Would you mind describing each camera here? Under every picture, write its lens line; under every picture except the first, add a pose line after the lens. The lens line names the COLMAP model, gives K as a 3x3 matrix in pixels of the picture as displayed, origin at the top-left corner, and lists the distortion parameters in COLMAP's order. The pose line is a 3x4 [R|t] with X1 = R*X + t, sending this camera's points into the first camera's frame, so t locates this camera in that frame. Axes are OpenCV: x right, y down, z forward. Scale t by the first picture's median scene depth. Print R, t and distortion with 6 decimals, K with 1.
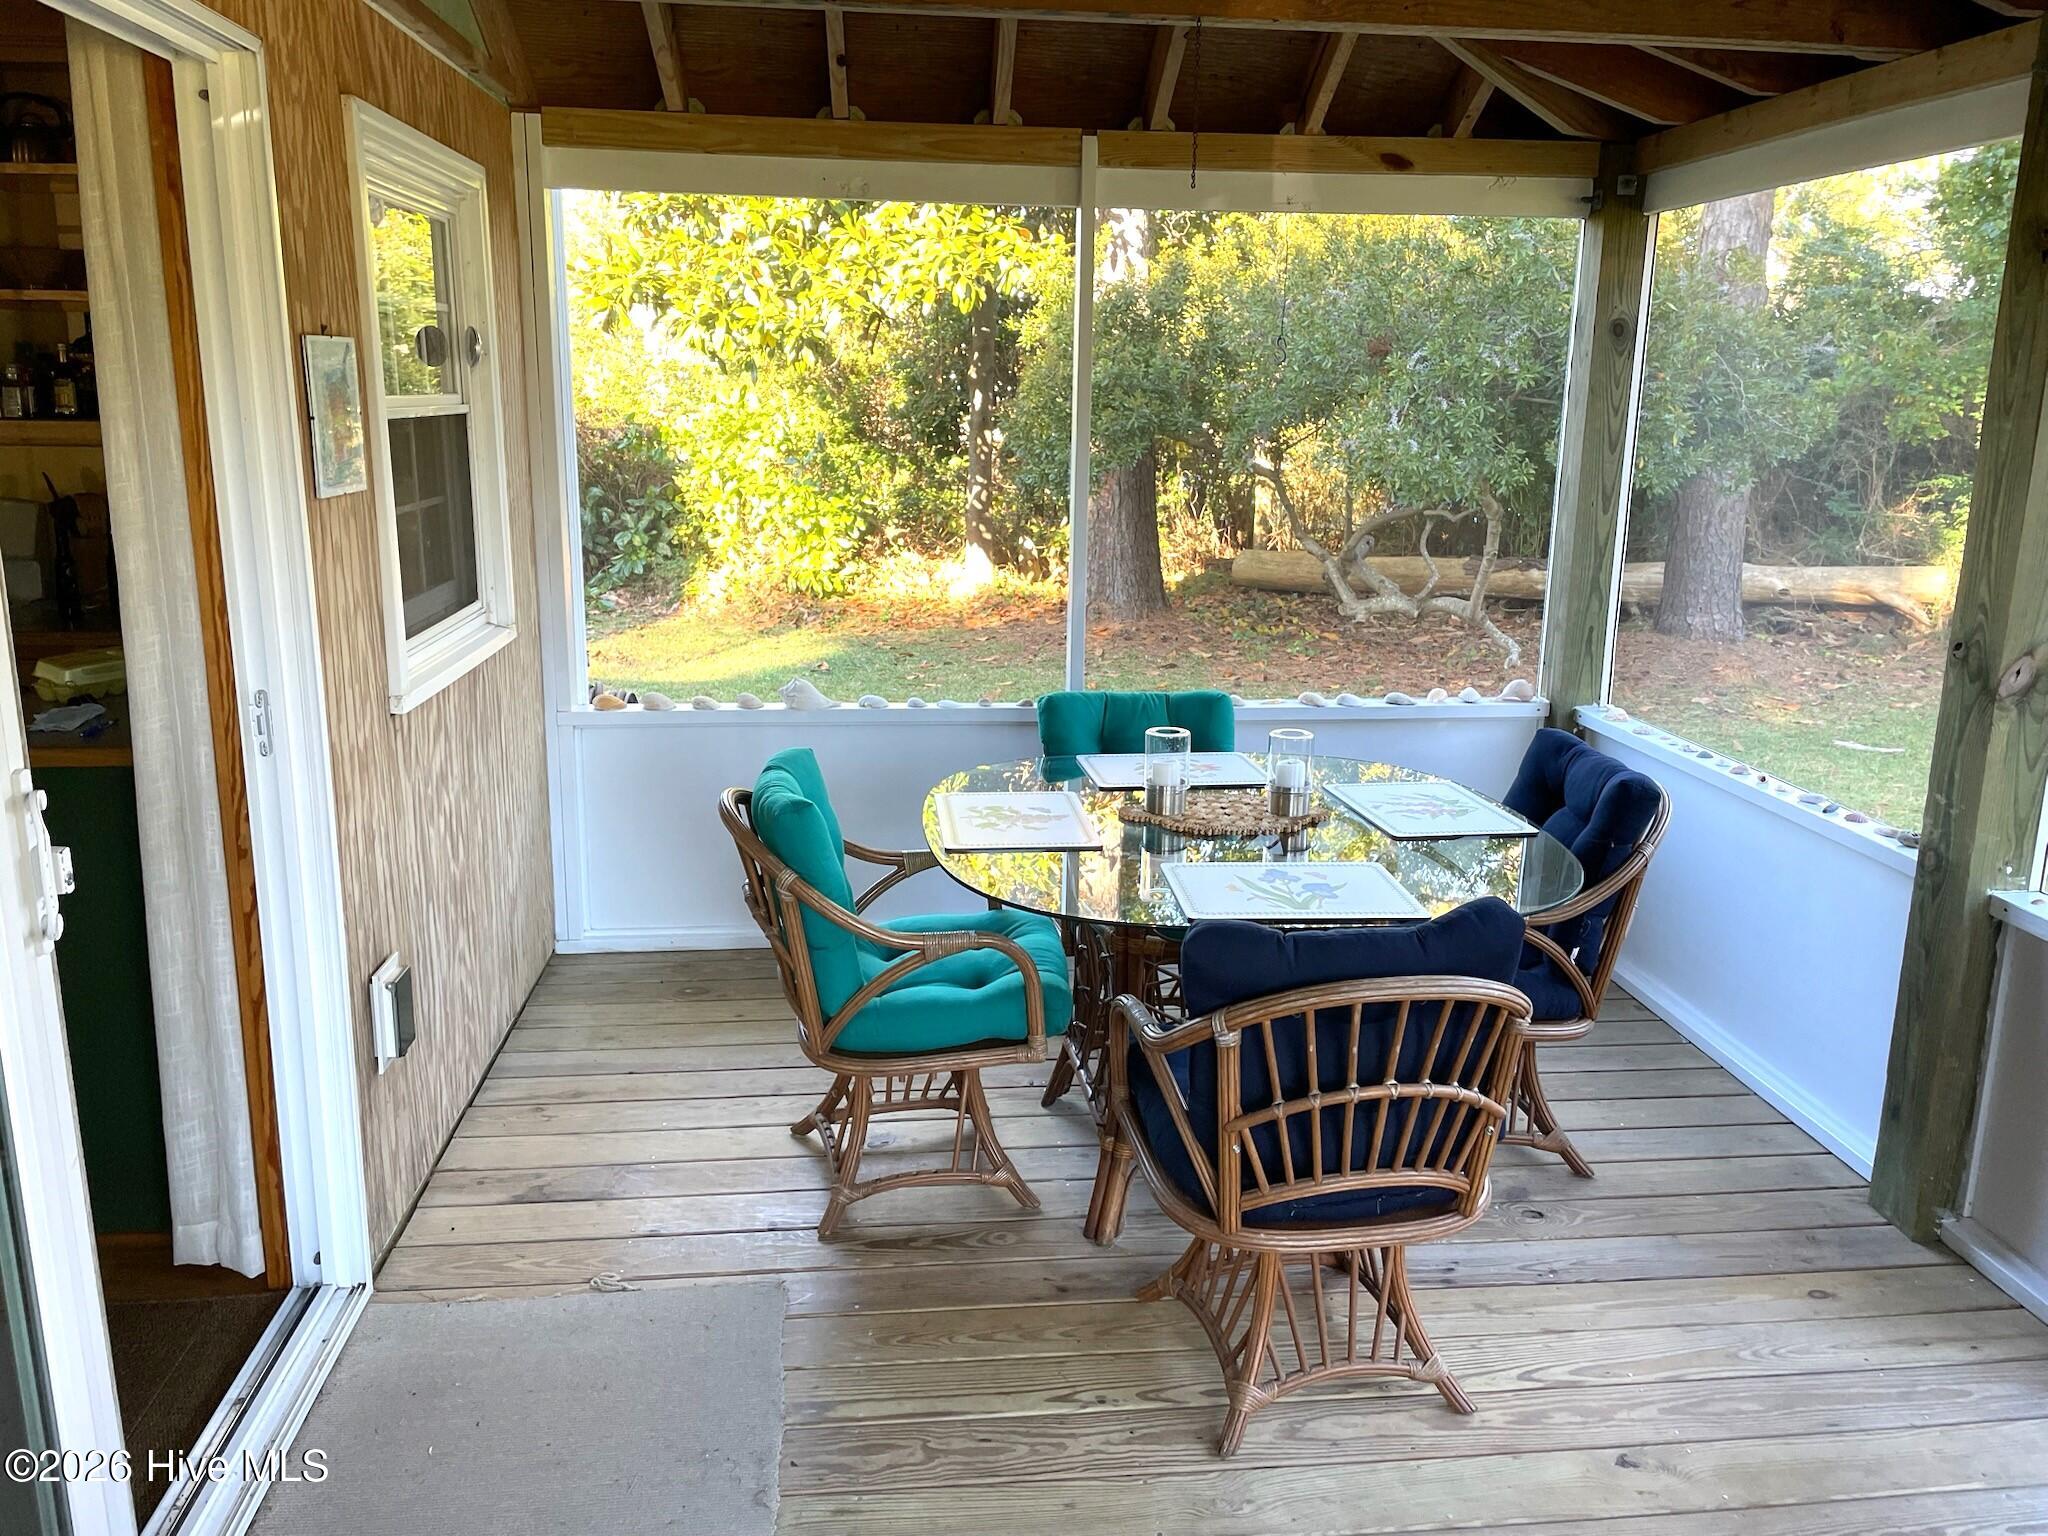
lens RADIAL K [[1556.6, 0, 1024.0], [0, 1556.6, 768.0], [0, 0, 1]] dist [0.094369, -0.126140]
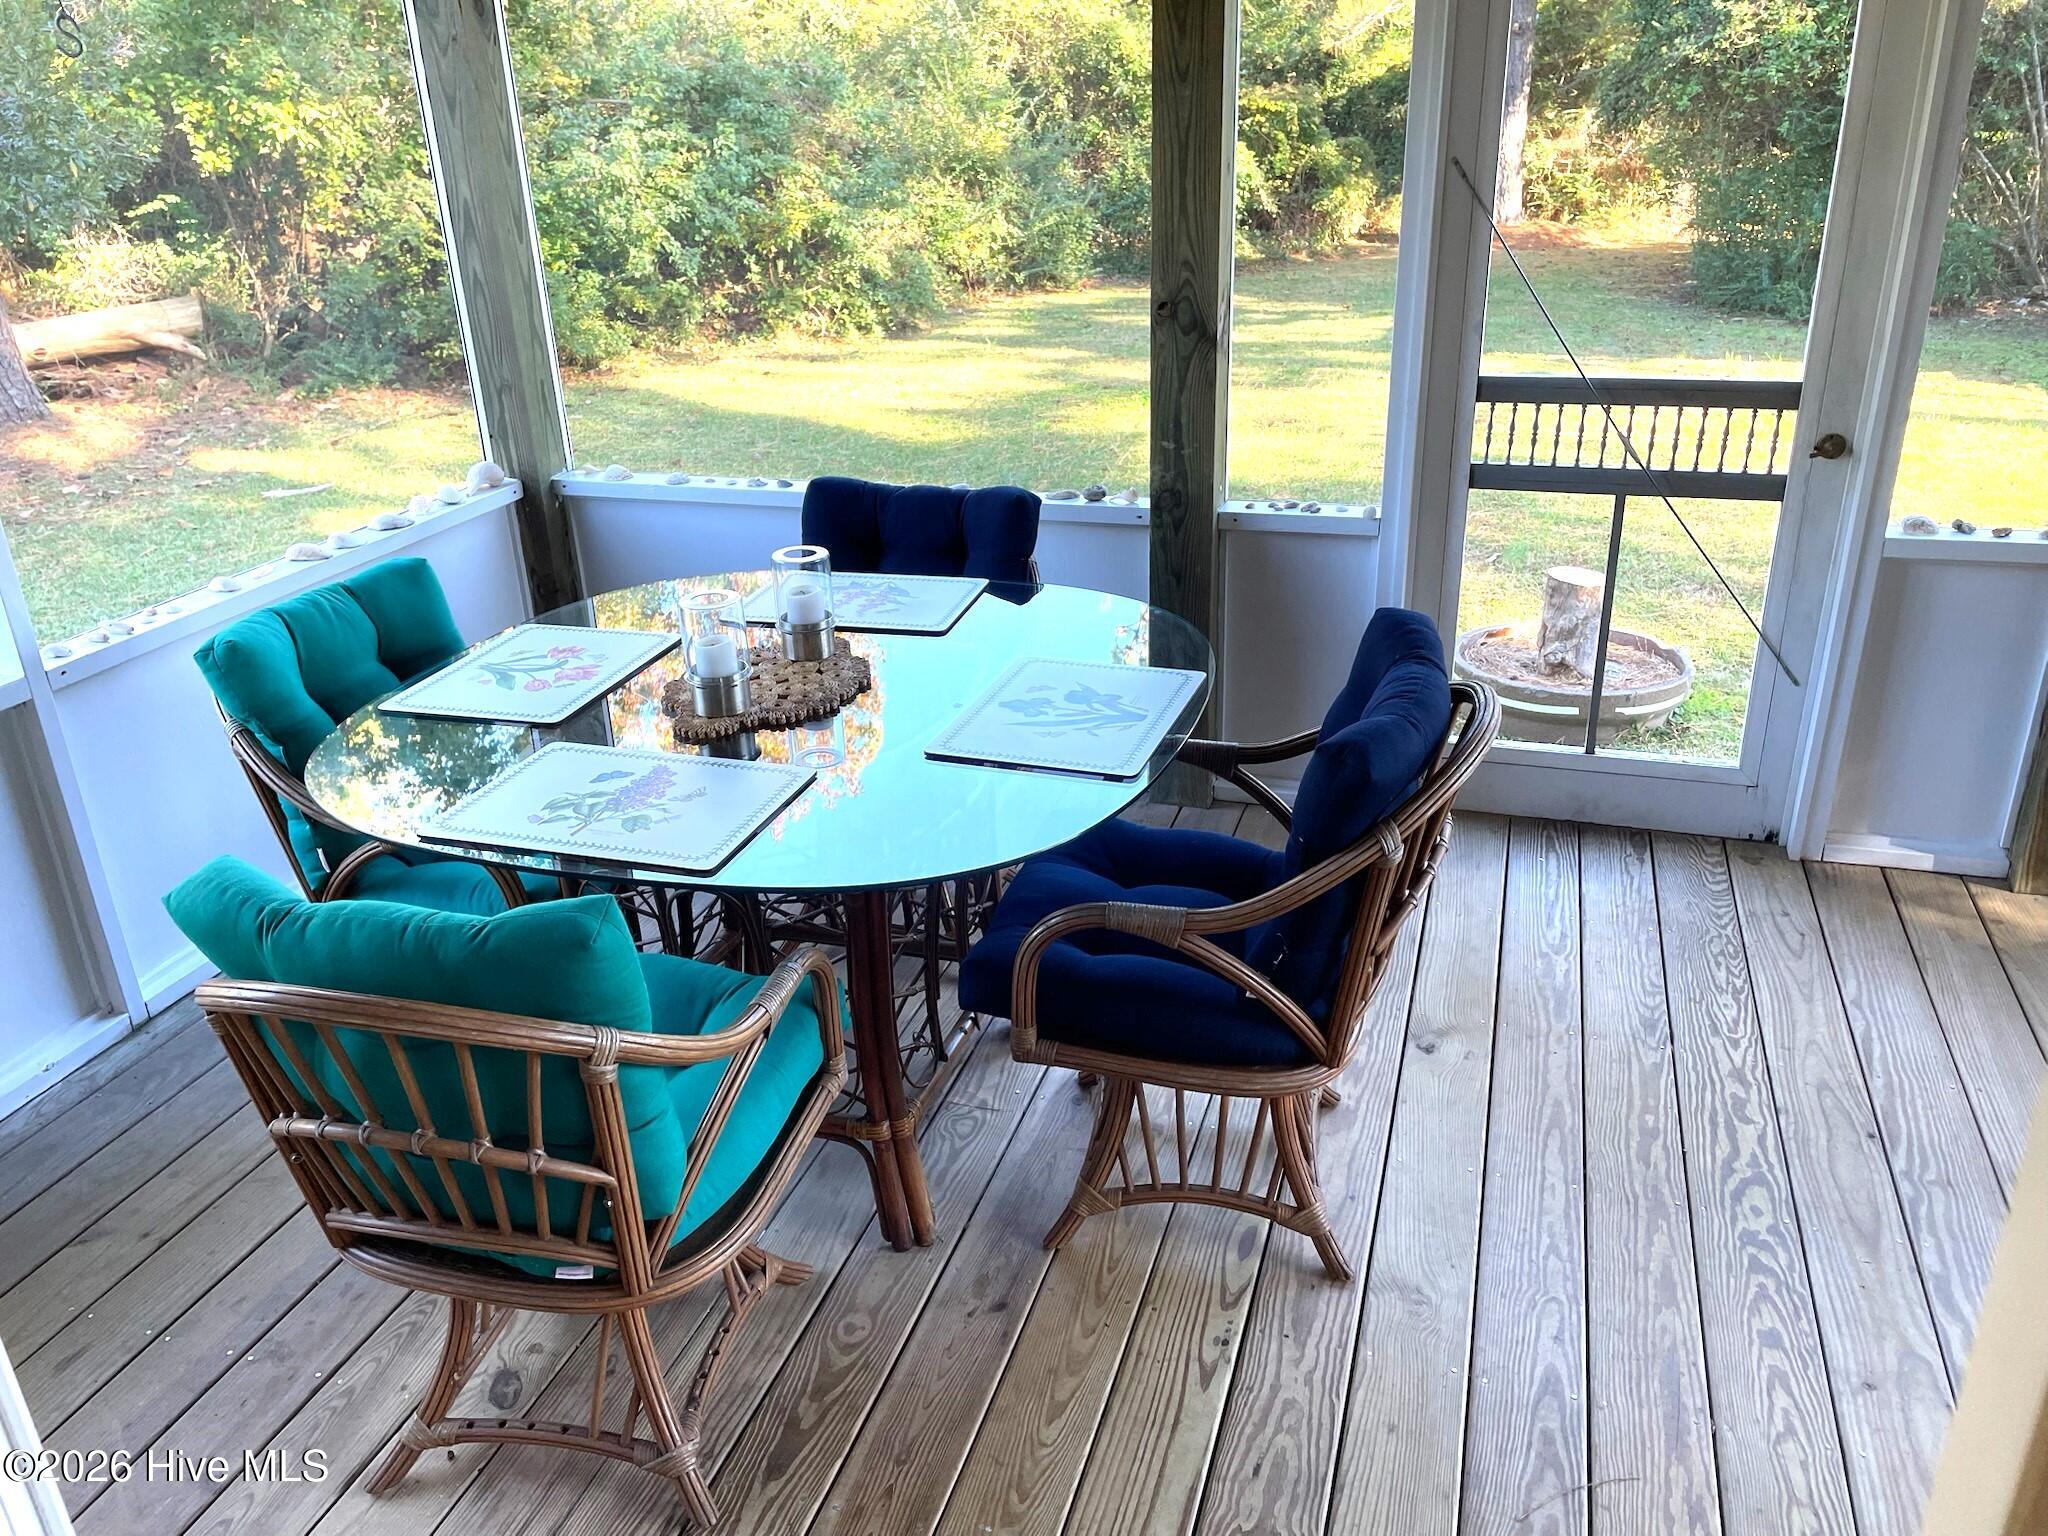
lens RADIAL K [[1556.6, 0, 1024.0], [0, 1556.6, 768.0], [0, 0, 1]] dist [0.094369, -0.126140]
pose [[0.402853, -0.393456, 0.826379, -0.484282], [0.256253, 0.915262, 0.310854, -0.143015], [-0.878660, 0.086534, 0.469541, 0.573243]]
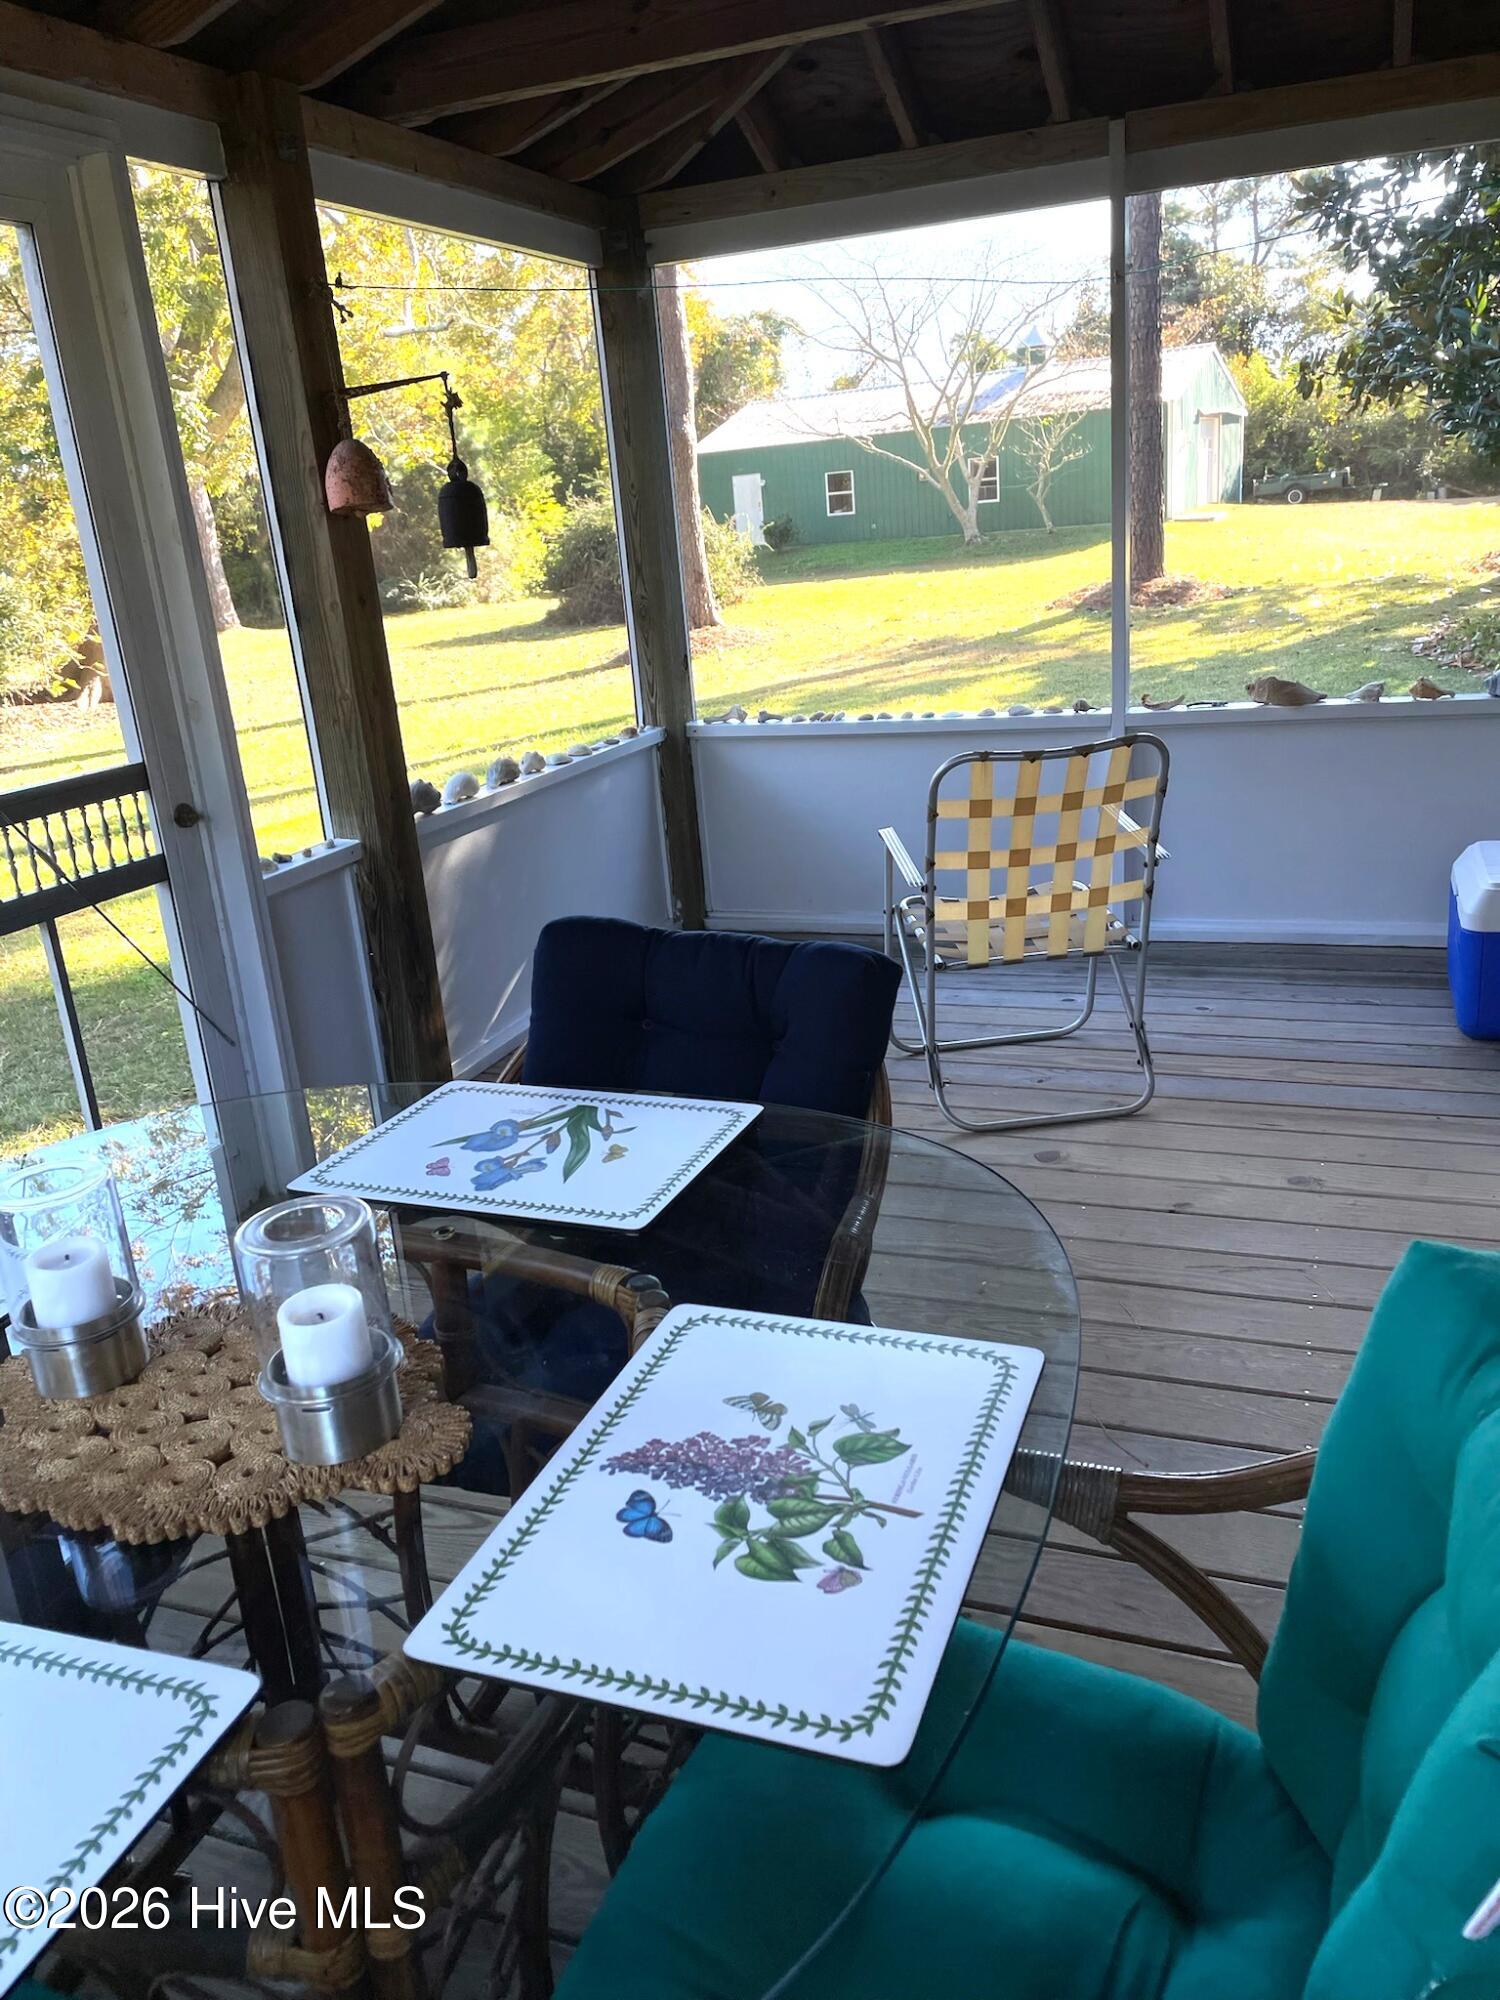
lens RADIAL K [[1520.1, 0, 750.0], [0, 1520.1, 1000.0], [0, 0, 1]] dist [0.094369, -0.126140]
pose [[-0.888119, -0.082182, 0.452207, -0.147288], [0.181094, 0.841722, 0.508634, -0.227161], [-0.422434, 0.533620, -0.732666, 1.228921]]
